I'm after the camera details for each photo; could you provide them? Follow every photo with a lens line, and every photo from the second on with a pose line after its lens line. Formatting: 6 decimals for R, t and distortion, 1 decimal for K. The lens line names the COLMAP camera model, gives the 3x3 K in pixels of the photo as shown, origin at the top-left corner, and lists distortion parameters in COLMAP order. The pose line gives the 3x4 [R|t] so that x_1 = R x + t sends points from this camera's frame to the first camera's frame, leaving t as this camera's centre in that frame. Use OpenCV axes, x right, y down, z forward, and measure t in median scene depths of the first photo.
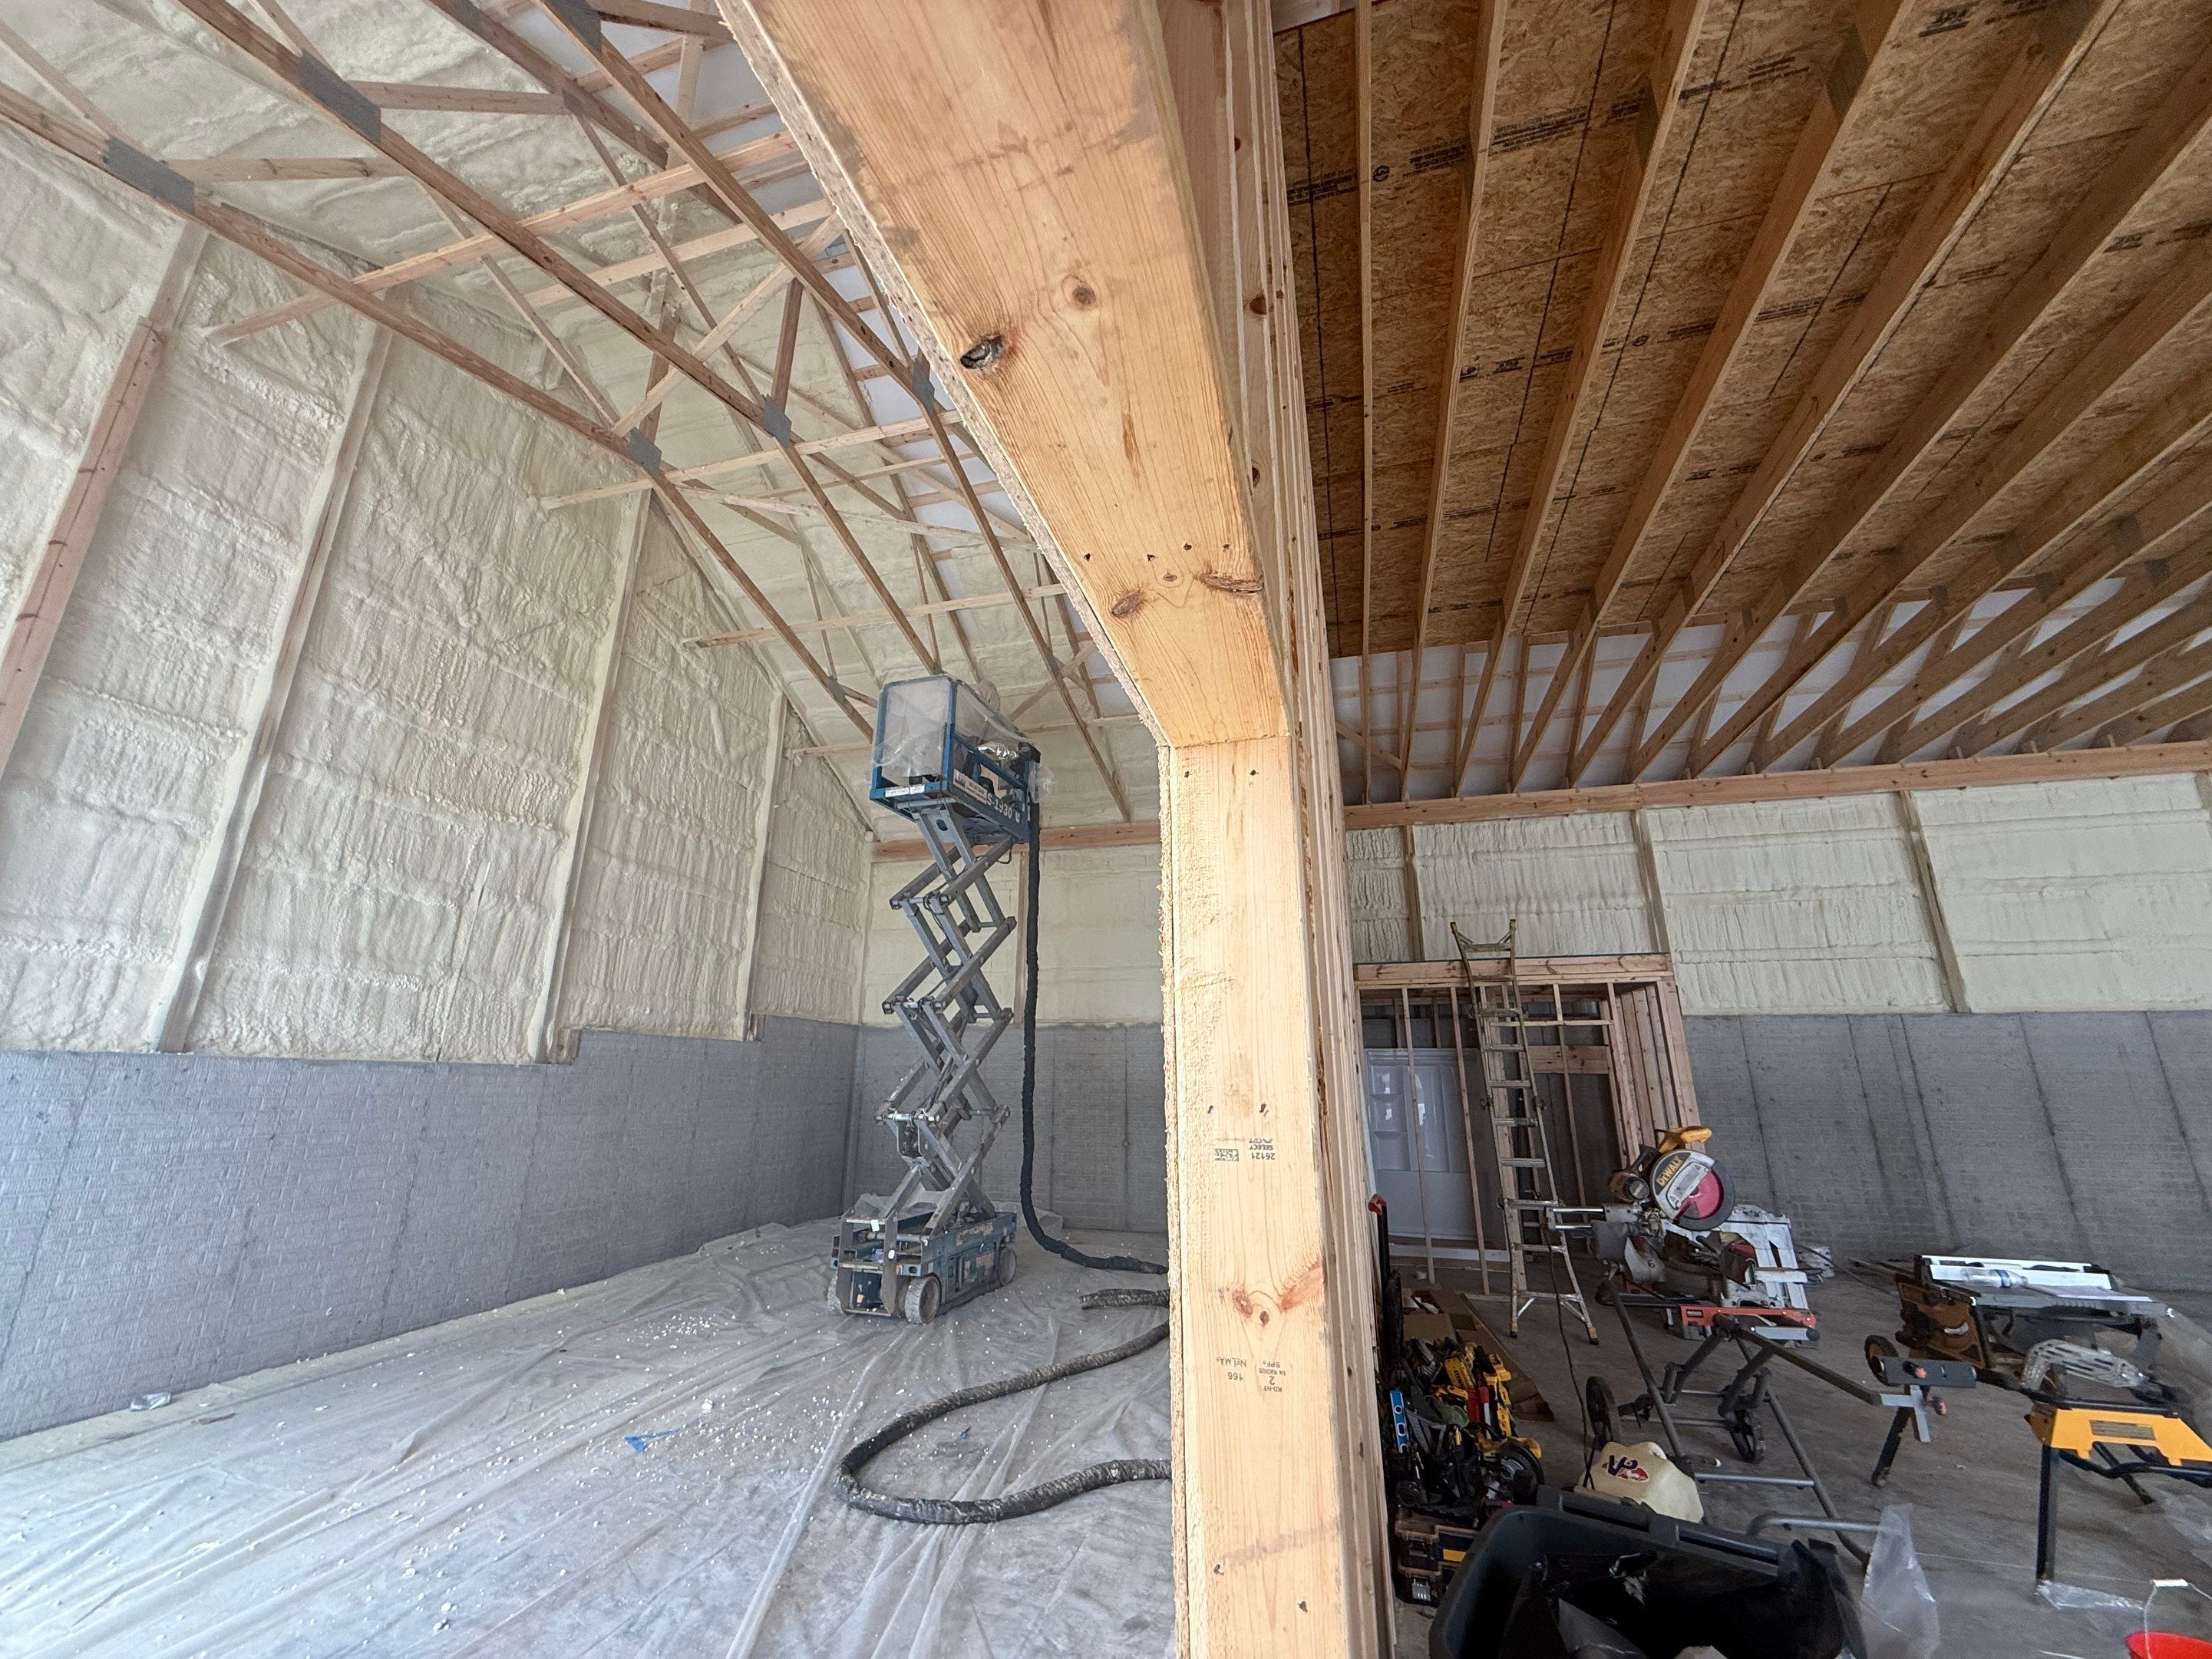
lens RADIAL K [[863.6, 0, 1092.7], [0, 863.6, 822.7], [0, 0, 1]] dist [-0.000564, 0.000033]
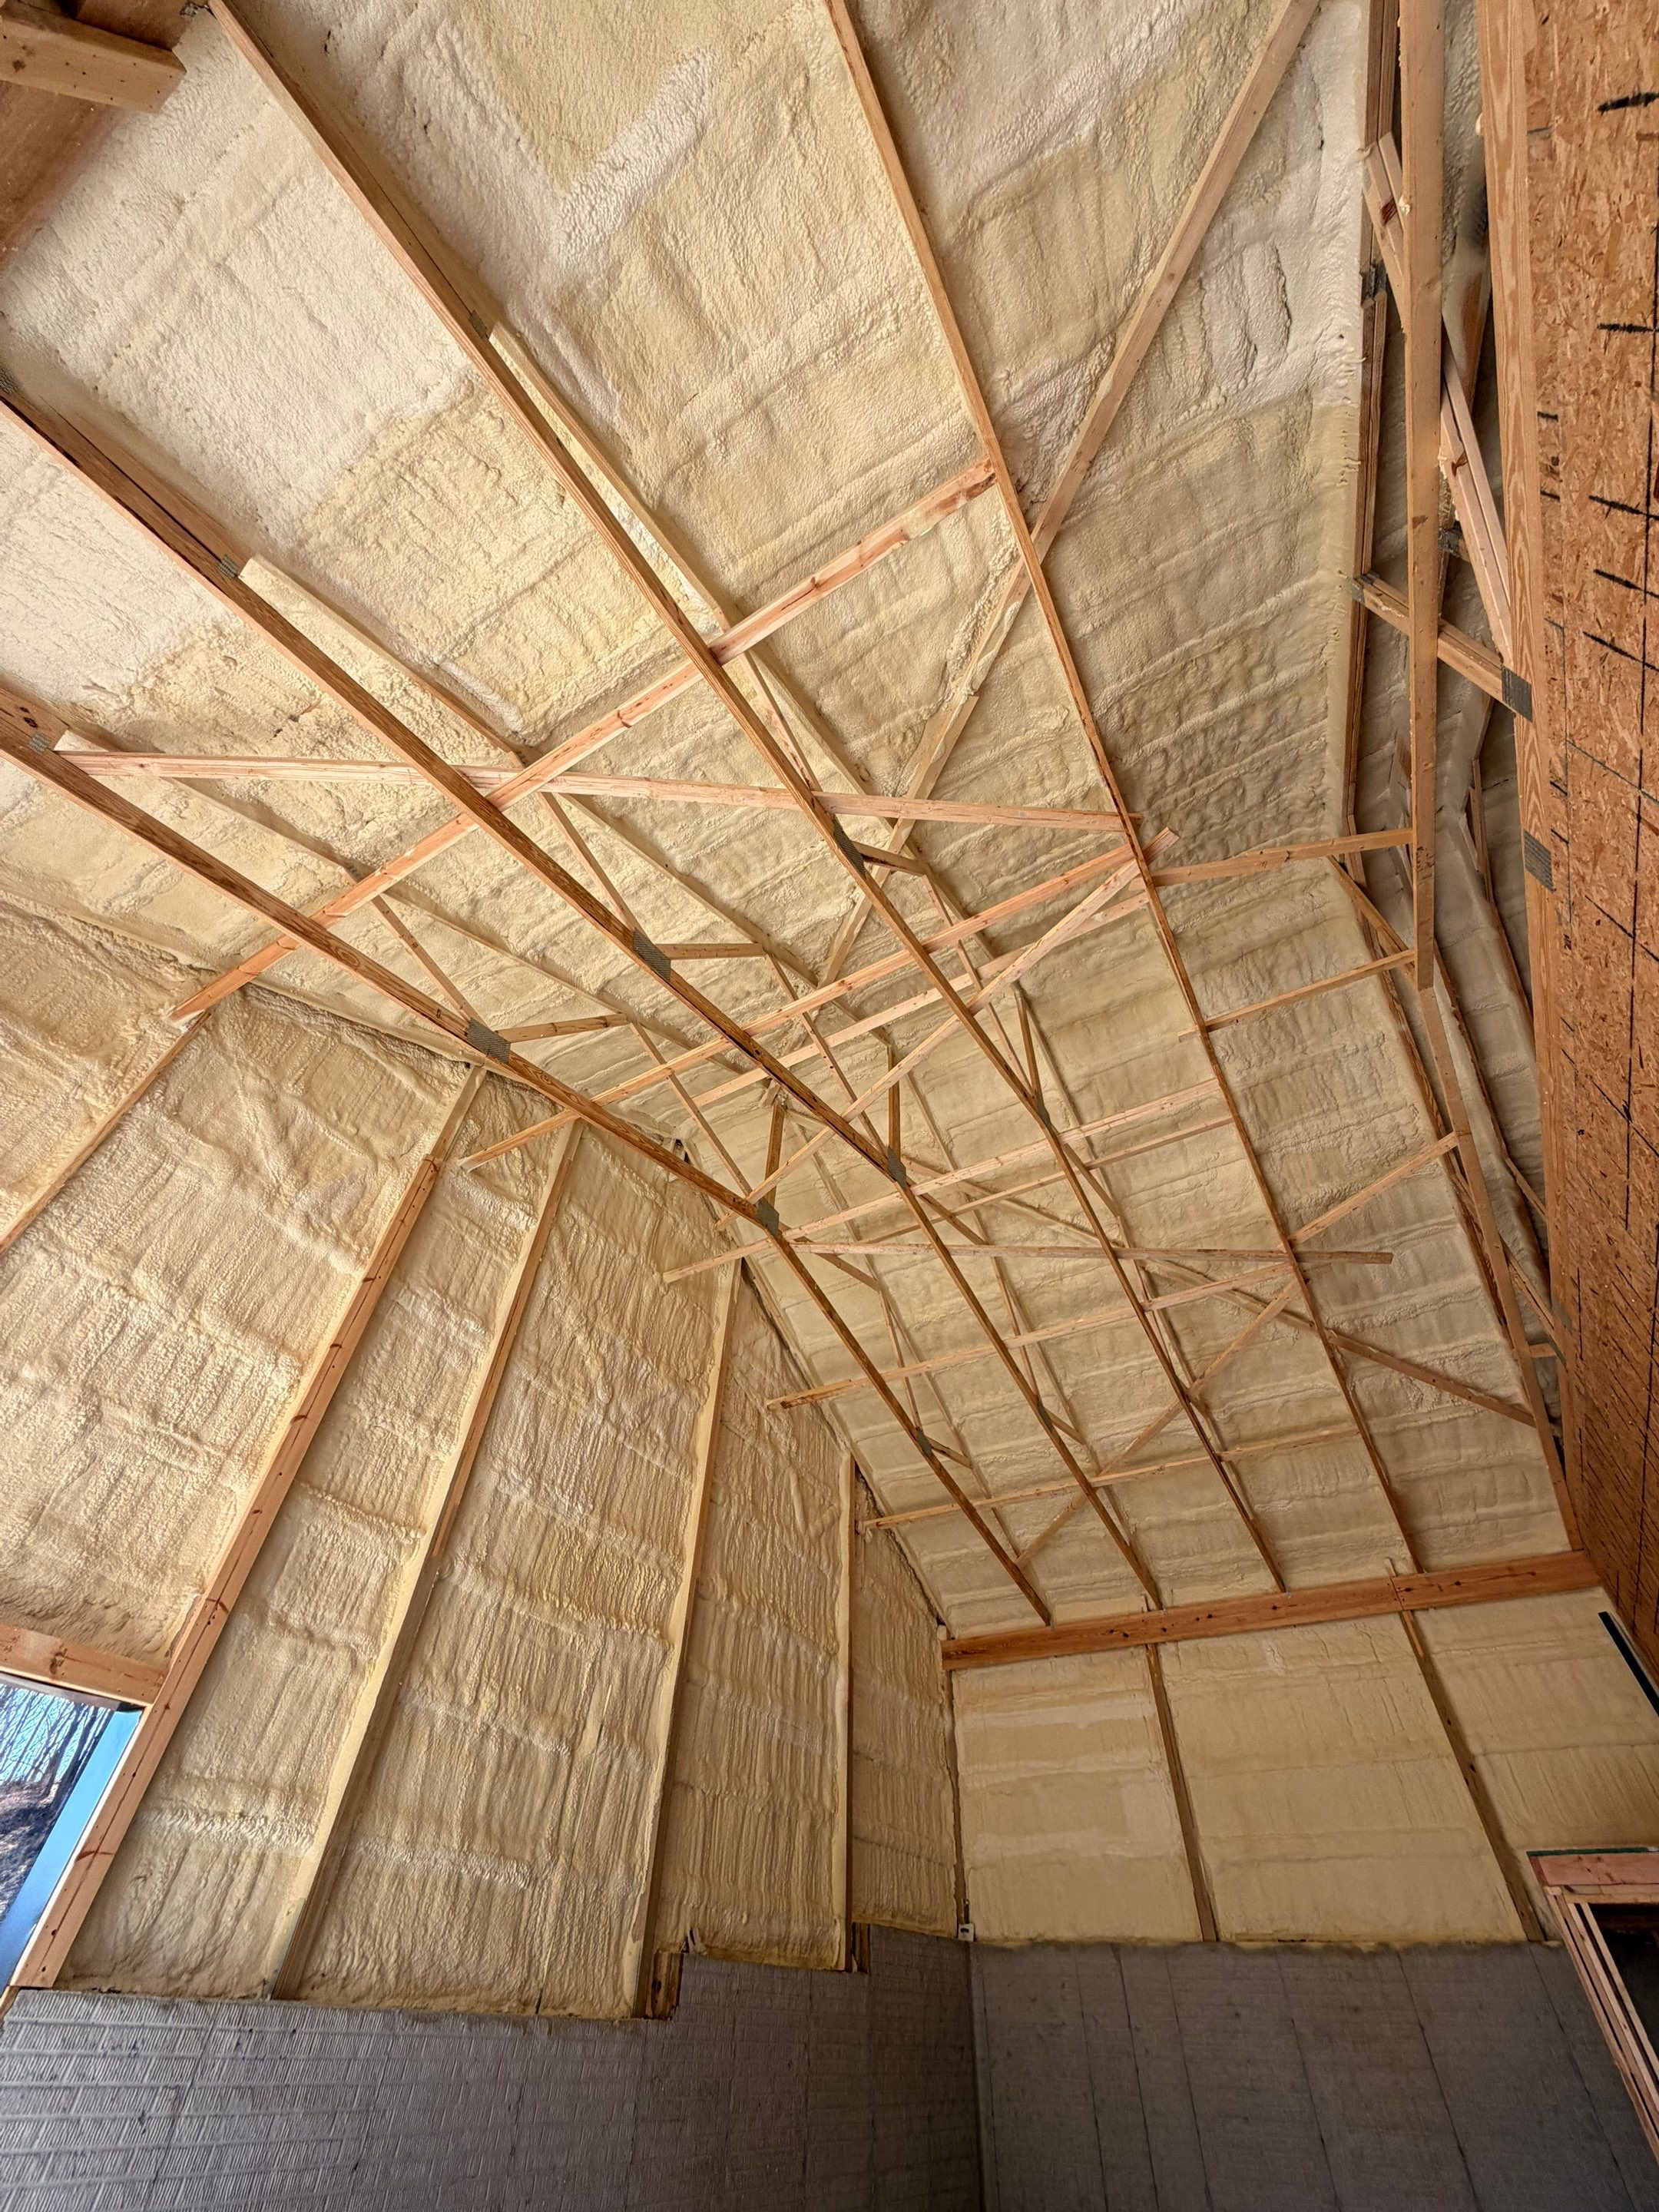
lens RADIAL K [[863.7, 0, 830.6], [0, 863.7, 1107.5], [0, 0, 1]] dist [-0.000564, 0.000033]
pose [[0.967648, -0.168552, -0.187744, -0.241405], [0.050479, 0.858406, -0.510482, 0.002082], [0.247203, 0.484490, 0.839143, 0.070316]]
